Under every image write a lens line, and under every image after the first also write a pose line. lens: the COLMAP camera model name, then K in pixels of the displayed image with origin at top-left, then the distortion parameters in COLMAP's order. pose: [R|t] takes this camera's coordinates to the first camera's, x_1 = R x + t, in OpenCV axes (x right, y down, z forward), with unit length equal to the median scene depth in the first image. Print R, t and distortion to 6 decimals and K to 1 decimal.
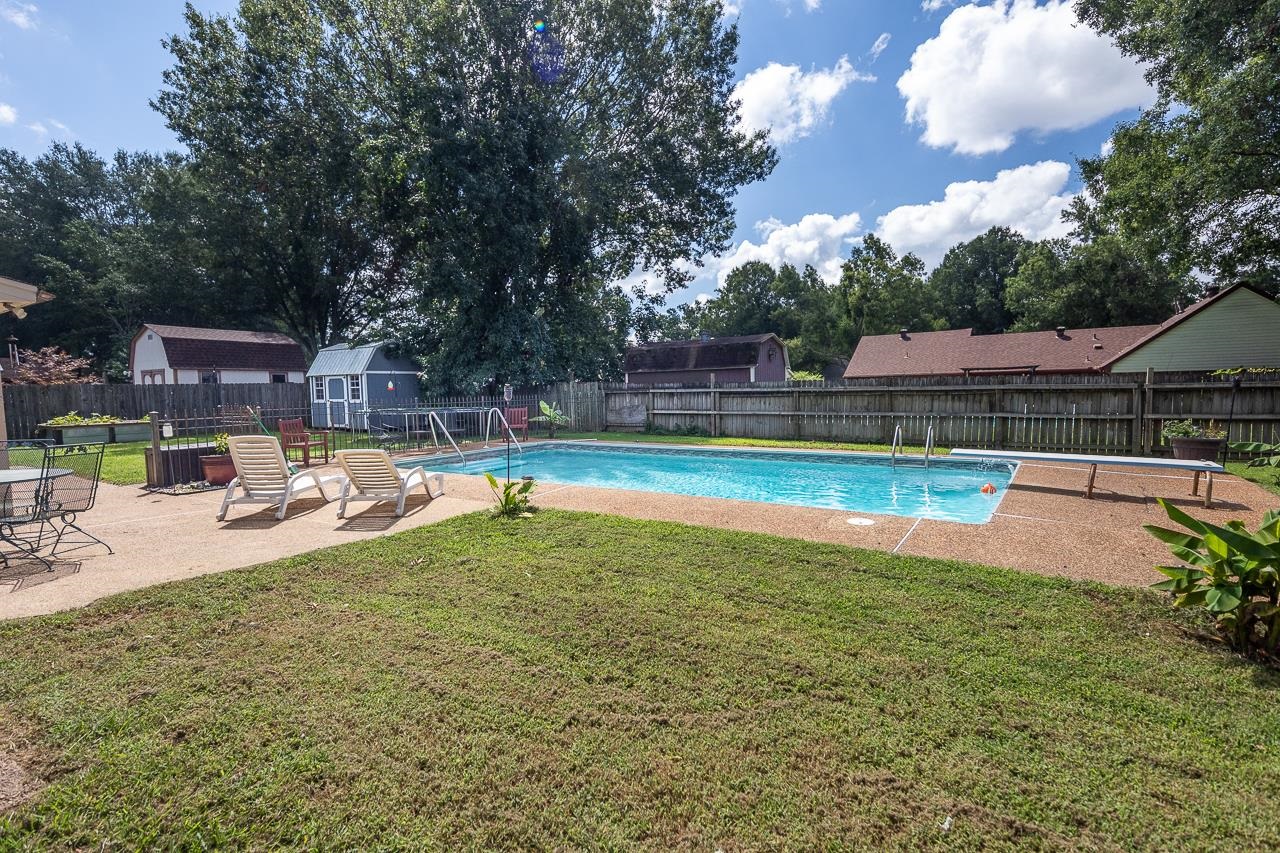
lens RADIAL K [[620.1, 0, 644.3], [0, 620.1, 430.5], [0, 0, 1]] dist [0.040401, -0.009946]
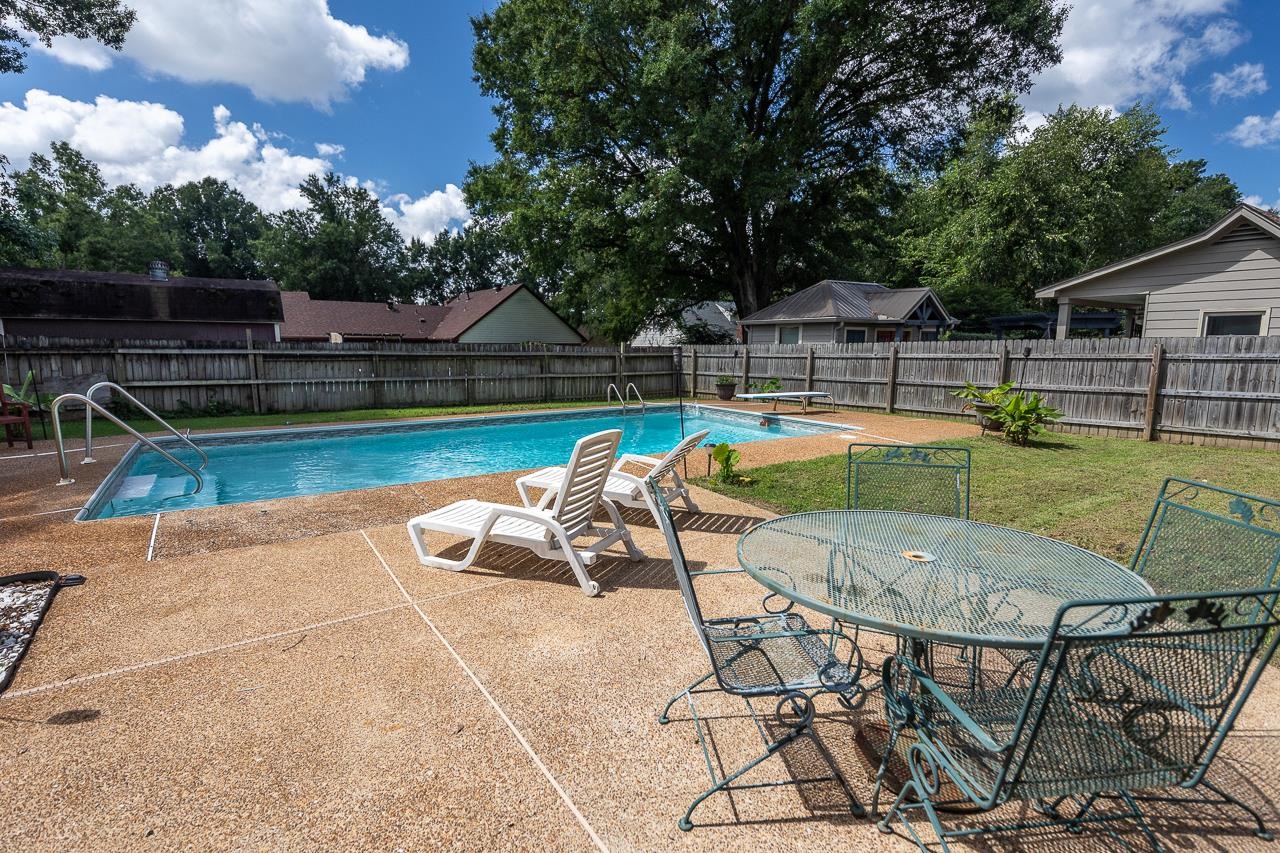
lens RADIAL K [[620.1, 0, 641.8], [0, 620.1, 423.2], [0, 0, 1]] dist [0.040401, -0.009946]
pose [[0.361266, -0.093366, 0.927777, -0.403035], [0.053044, 0.995421, 0.079519, -0.014227], [-0.930953, 0.020485, 0.364564, 0.275307]]
